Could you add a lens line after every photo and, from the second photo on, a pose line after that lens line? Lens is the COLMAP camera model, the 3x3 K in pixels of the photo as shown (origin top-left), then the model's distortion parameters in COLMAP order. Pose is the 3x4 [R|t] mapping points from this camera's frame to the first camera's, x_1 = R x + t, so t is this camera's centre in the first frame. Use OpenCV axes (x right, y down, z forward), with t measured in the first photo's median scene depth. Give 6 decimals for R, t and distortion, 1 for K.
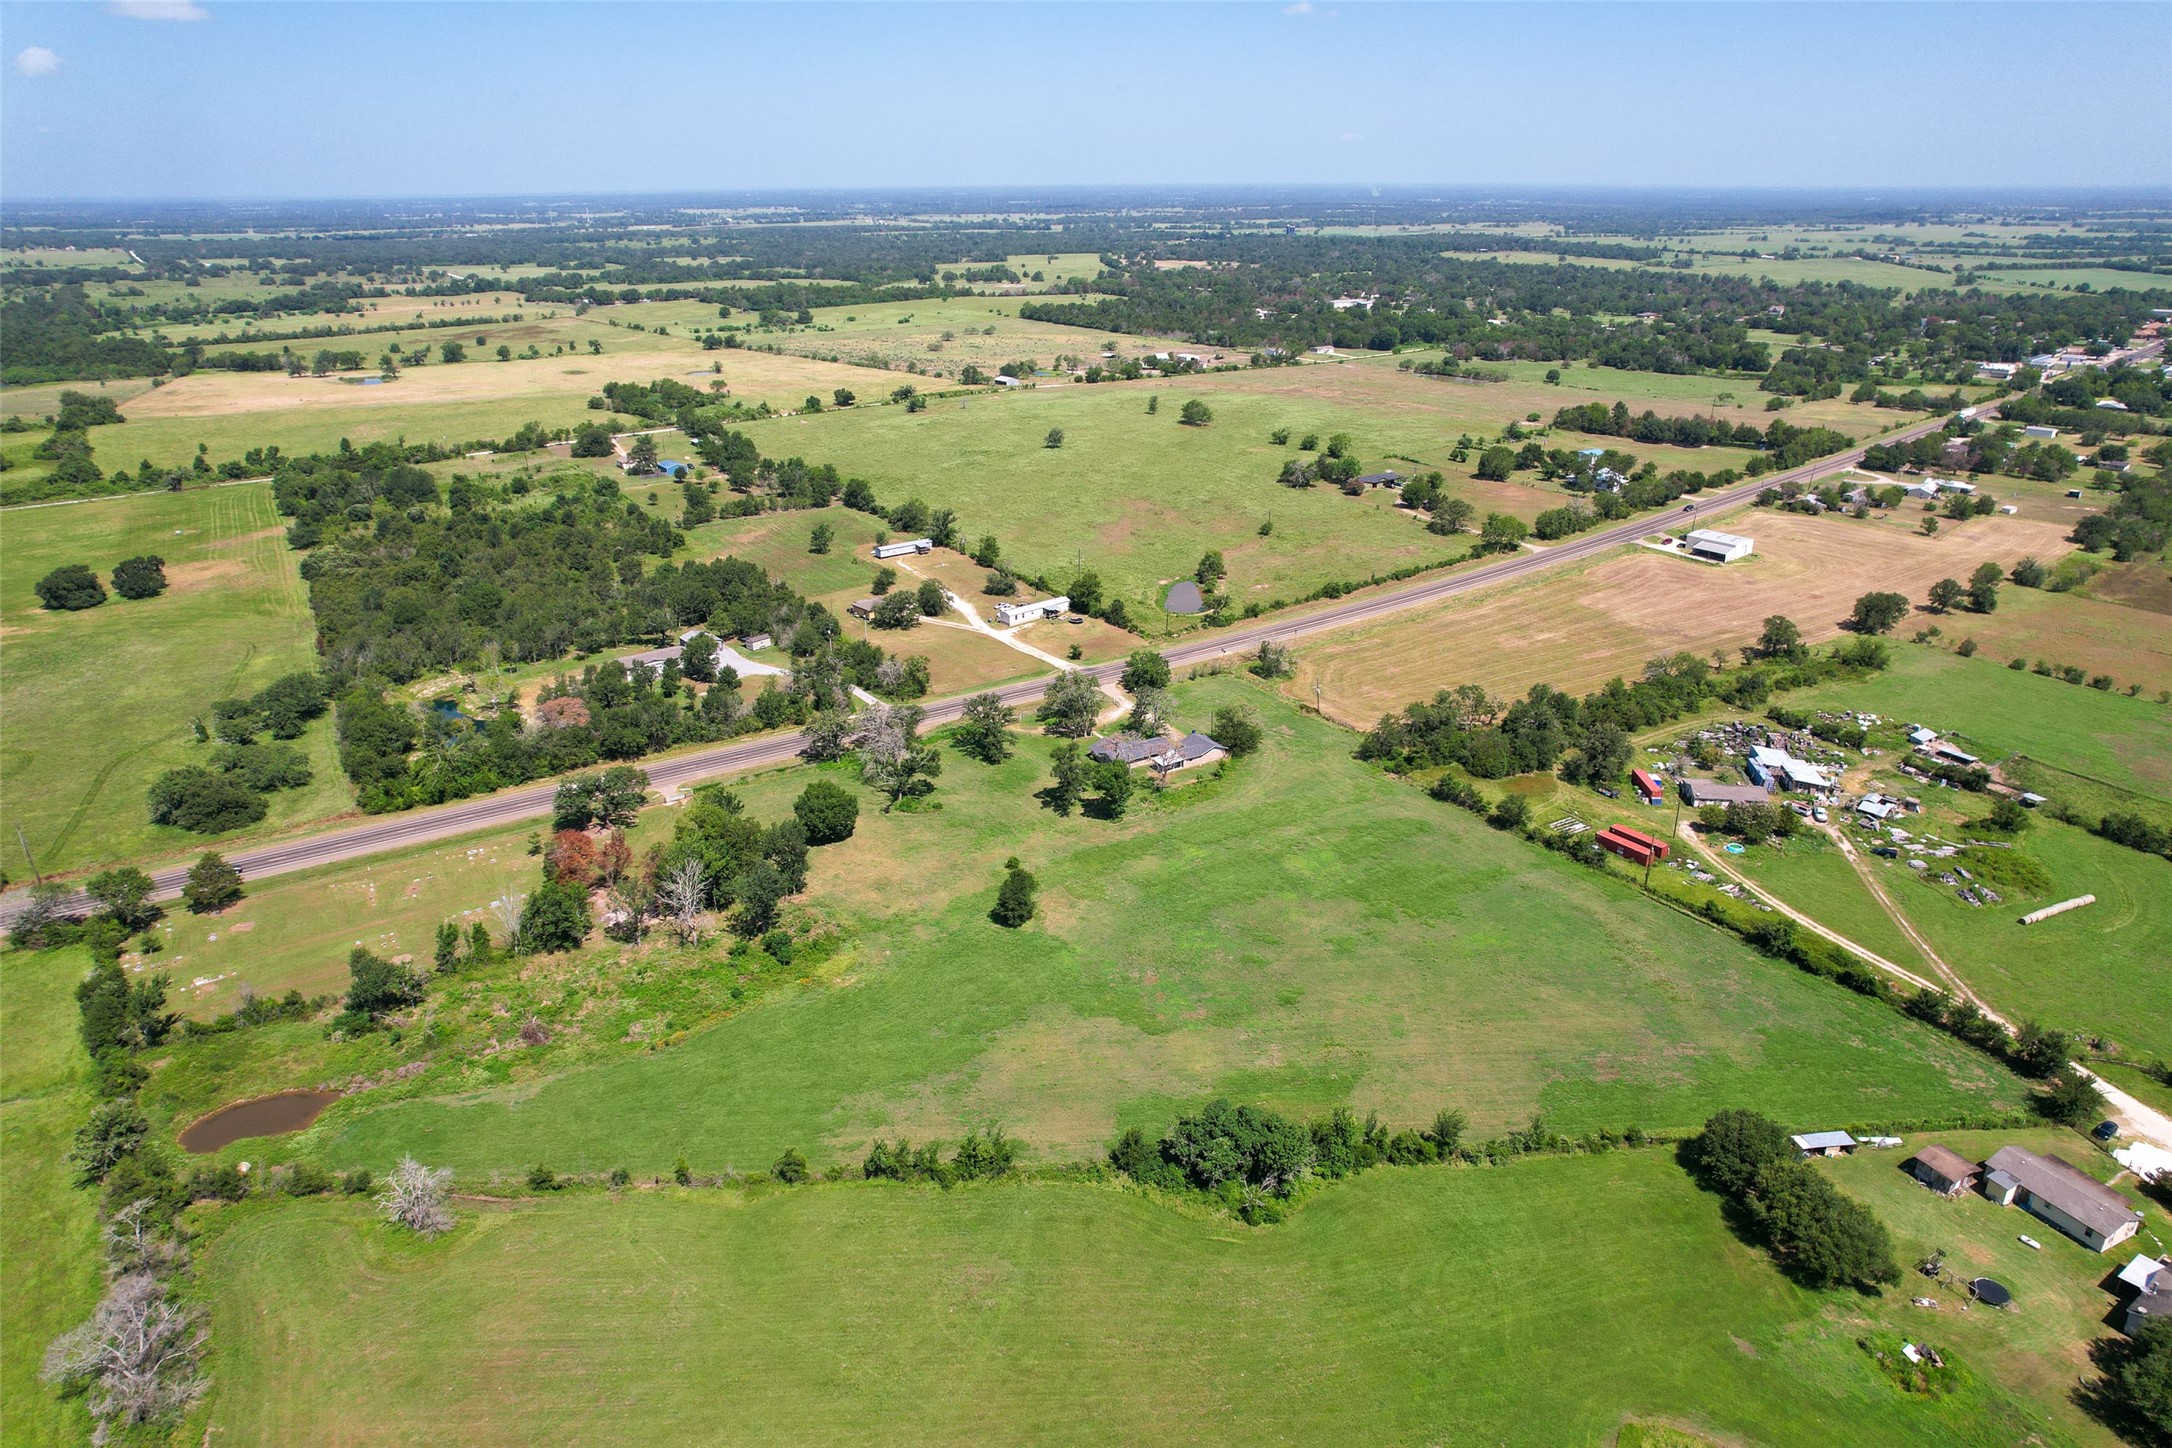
lens RADIAL K [[1385.8, 0, 1096.0], [0, 1385.8, 720.8], [0, 0, 1]] dist [-0.070532, 0.064890]
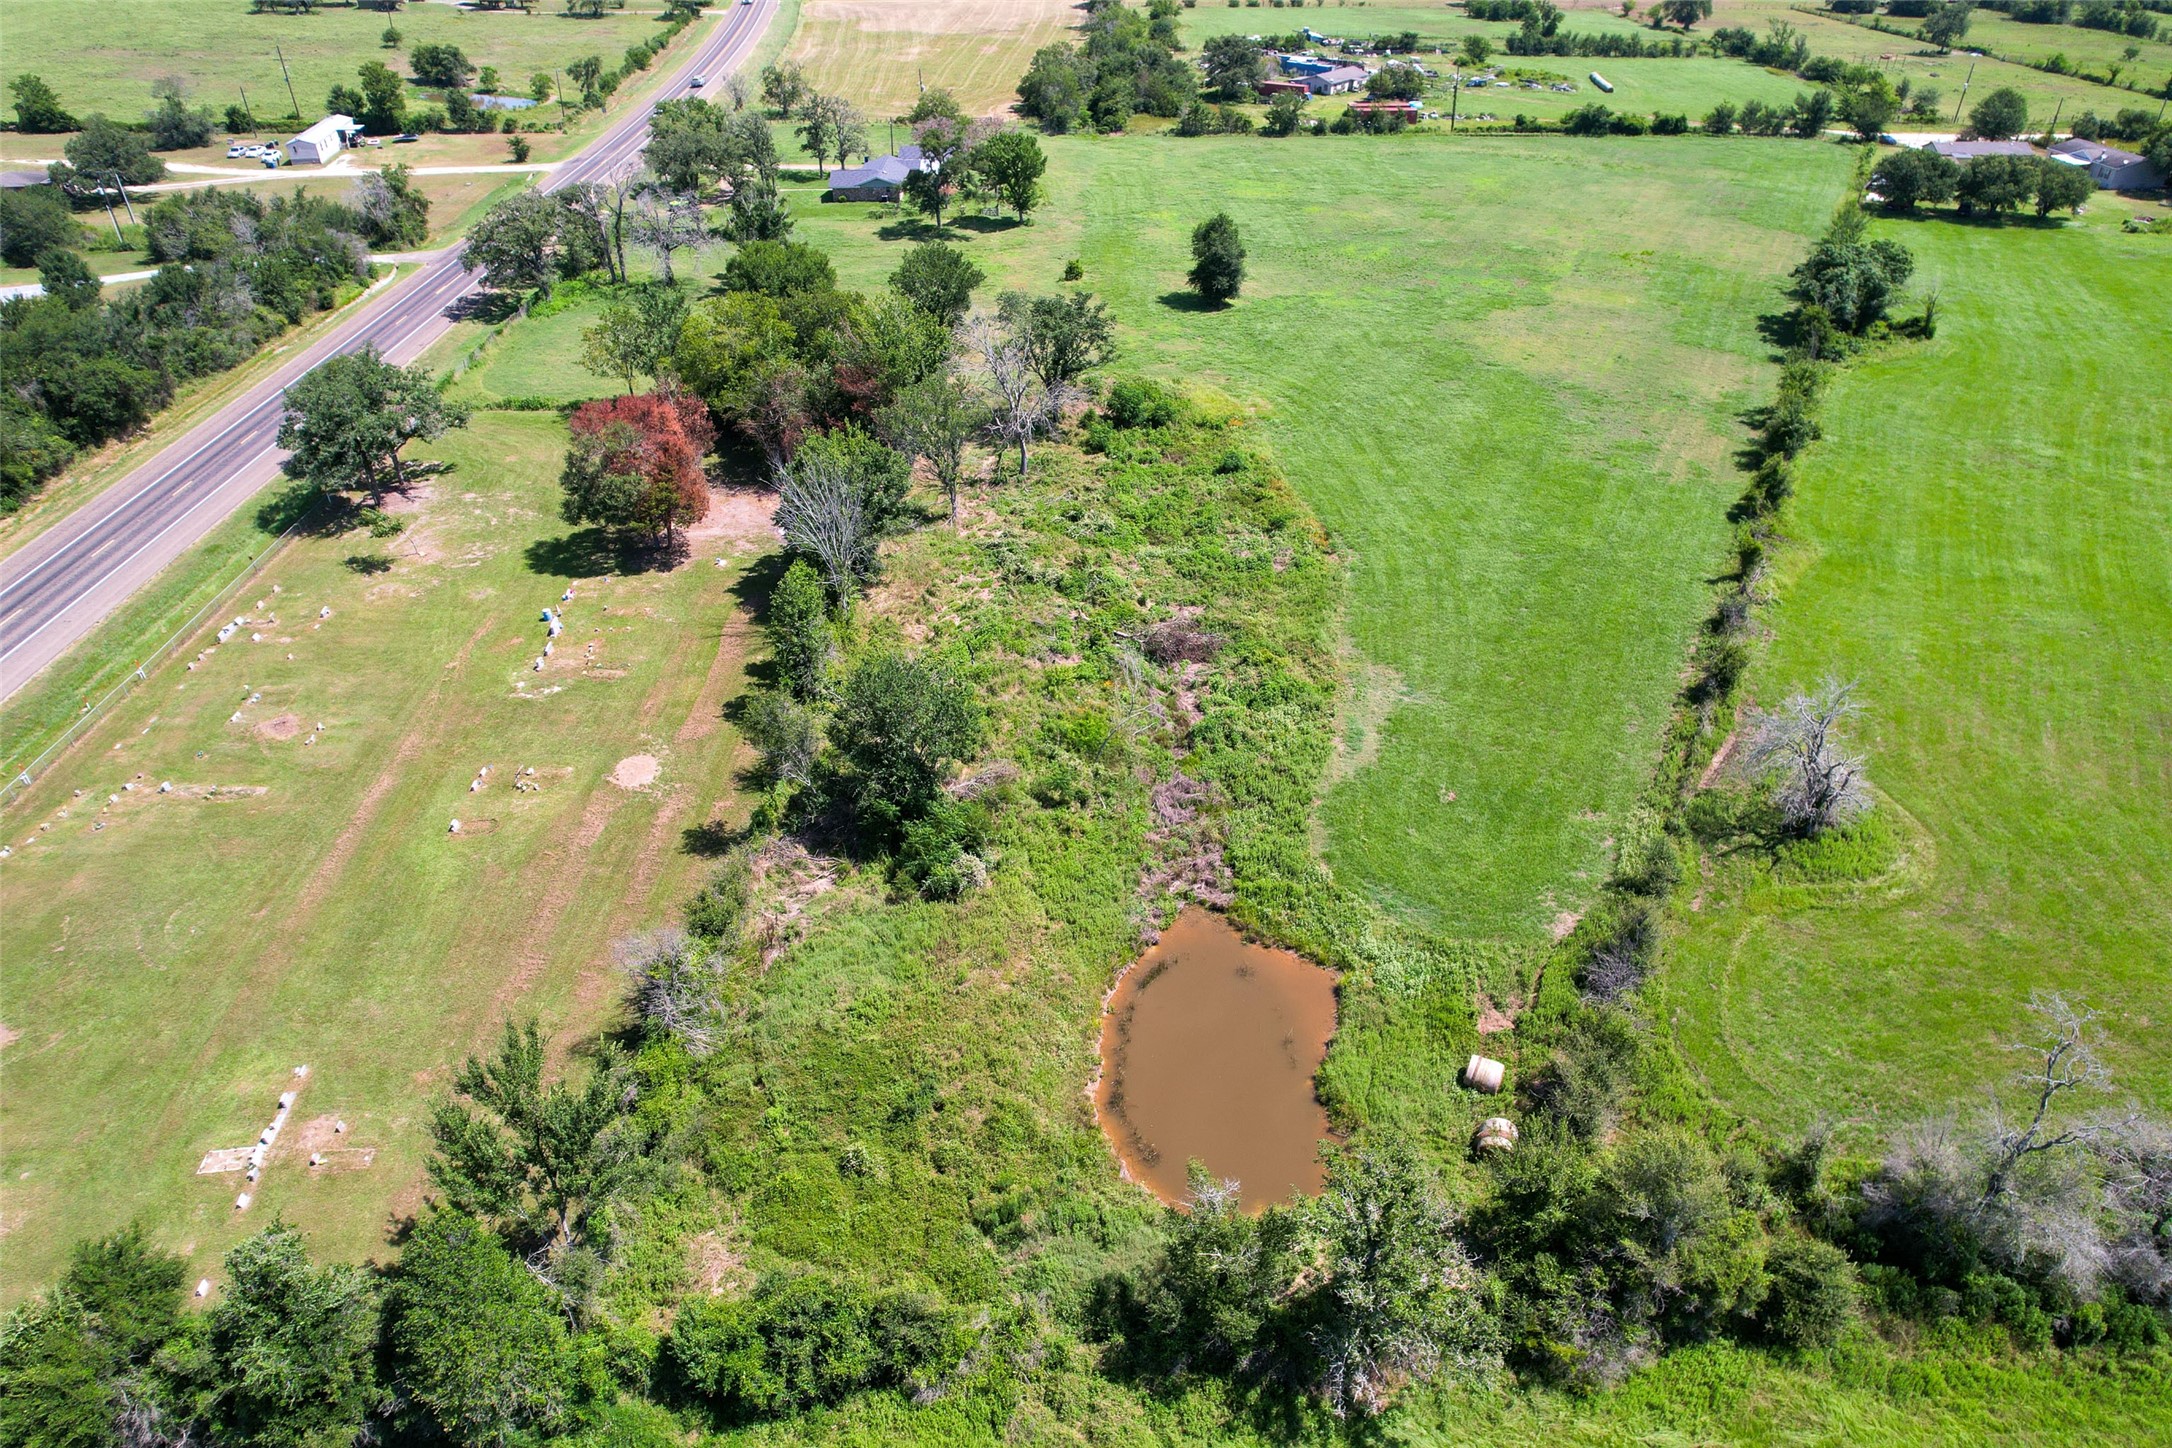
lens RADIAL K [[1385.8, 0, 1096.0], [0, 1385.8, 720.8], [0, 0, 1]] dist [-0.070532, 0.064890]
pose [[0.519550, -0.472767, 0.711729, -0.568084], [0.322295, 0.879881, 0.349192, 0.060158], [-0.791324, 0.047964, 0.609513, 0.550234]]
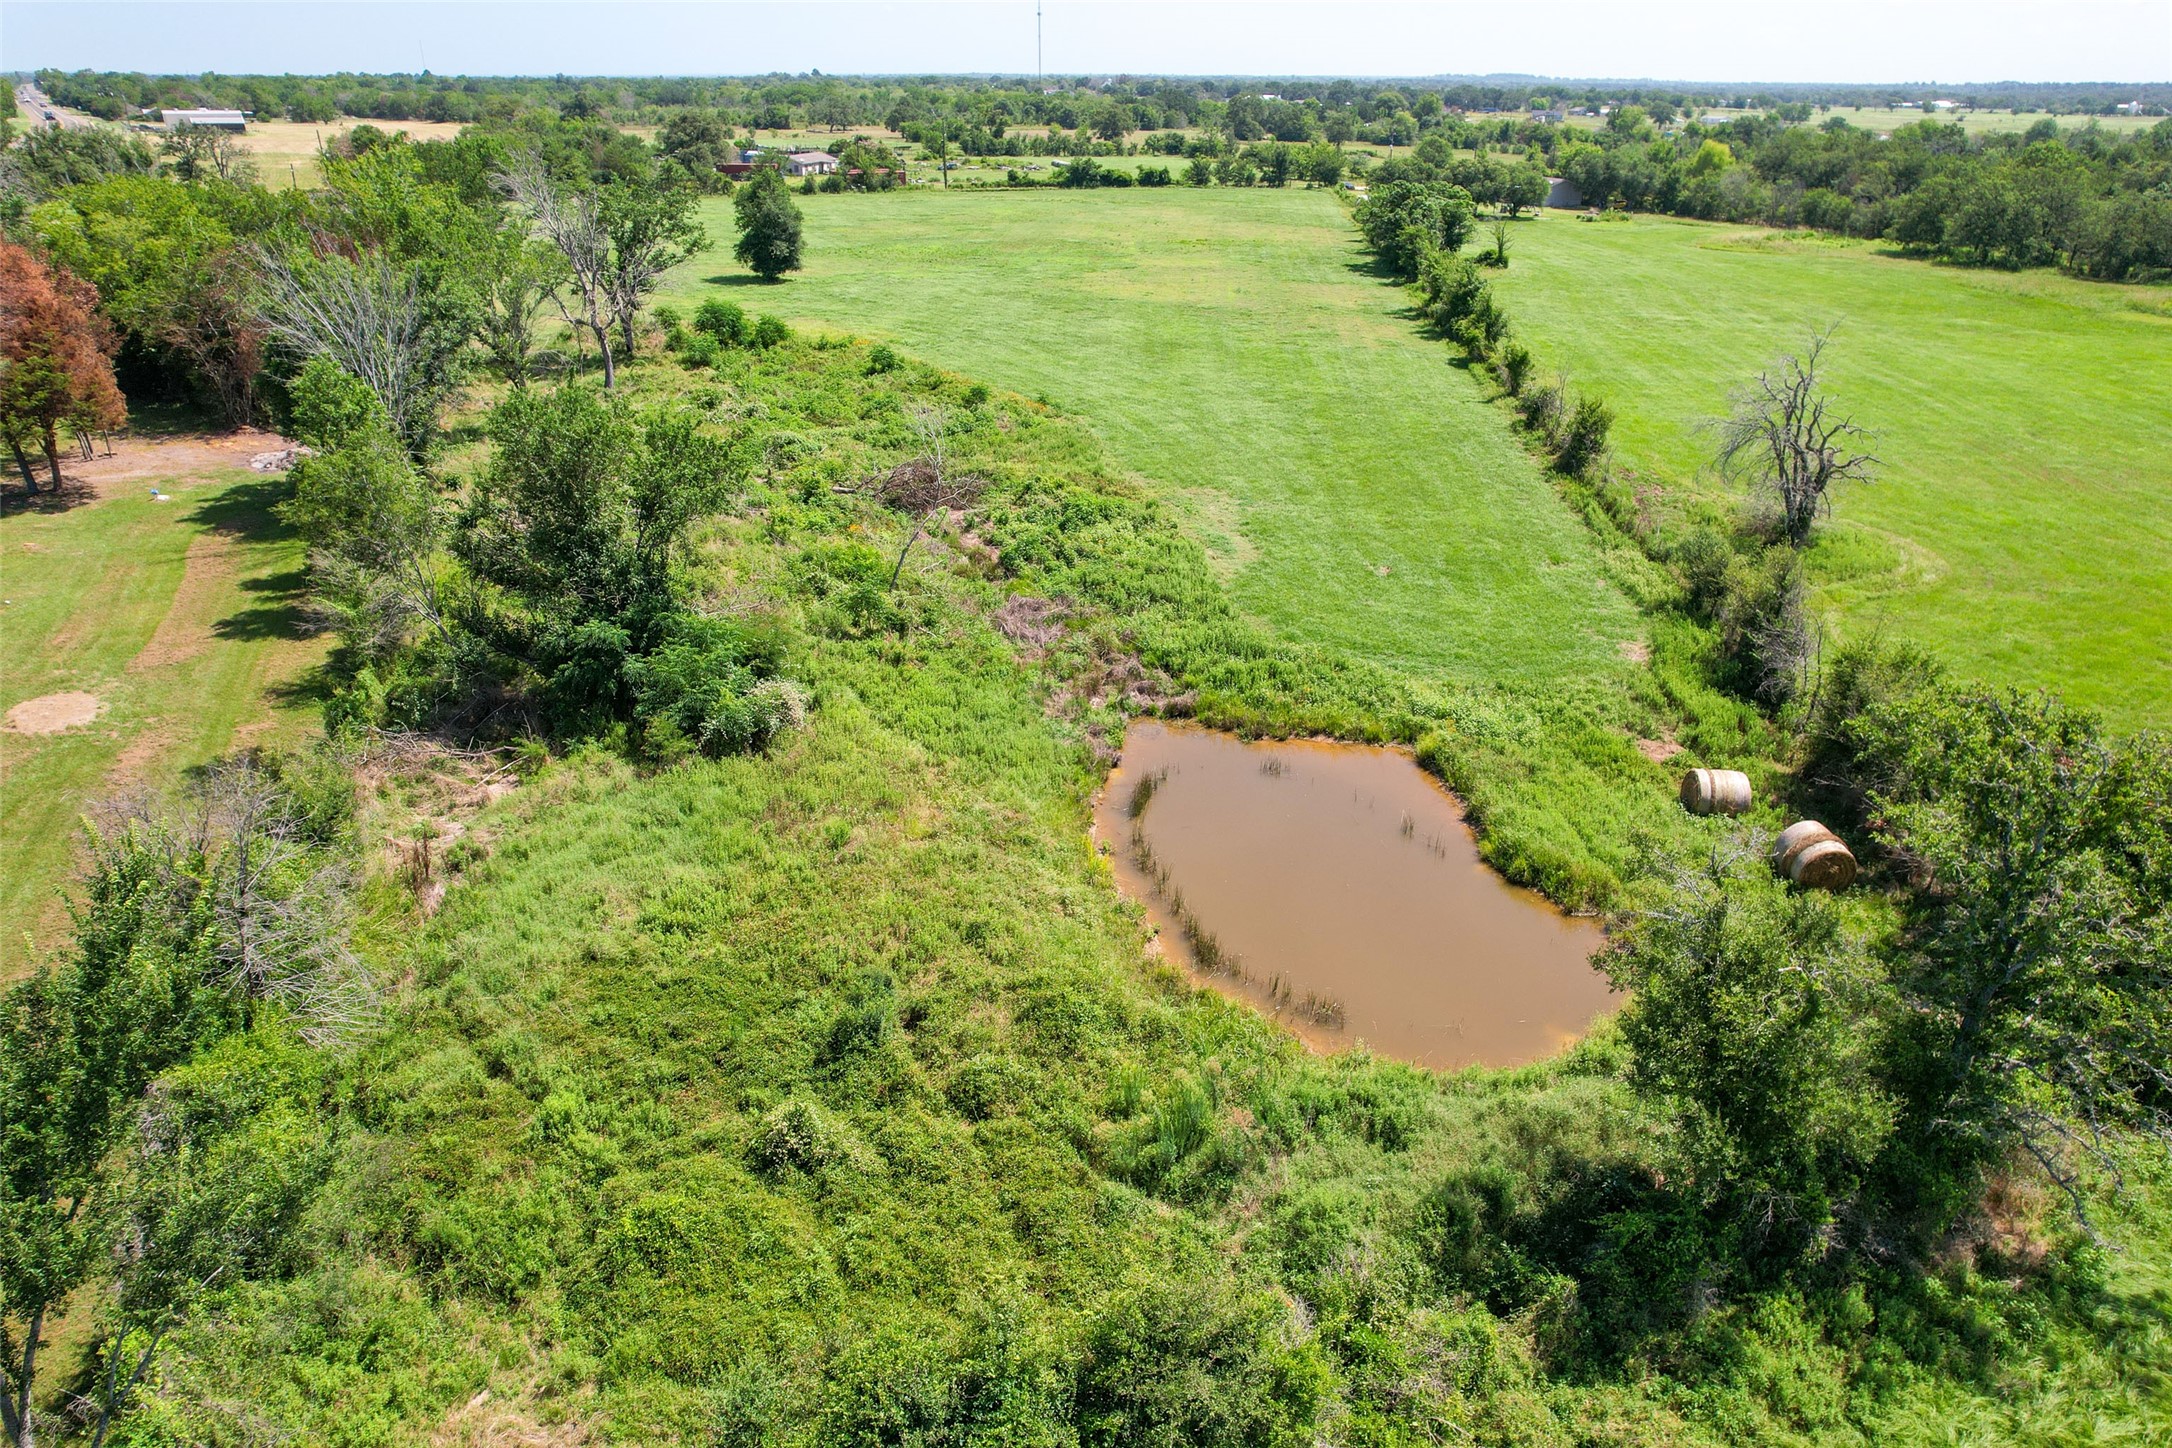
lens RADIAL K [[1426.9, 0, 1086.0], [0, 1426.9, 724.0], [0, 0, 1]] dist [-0.073383, 0.070595]
pose [[0.148692, -0.409410, 0.900152, -0.540161], [0.361234, 0.869852, 0.335958, 0.132329], [-0.920544, 0.275211, 0.277233, 0.659237]]
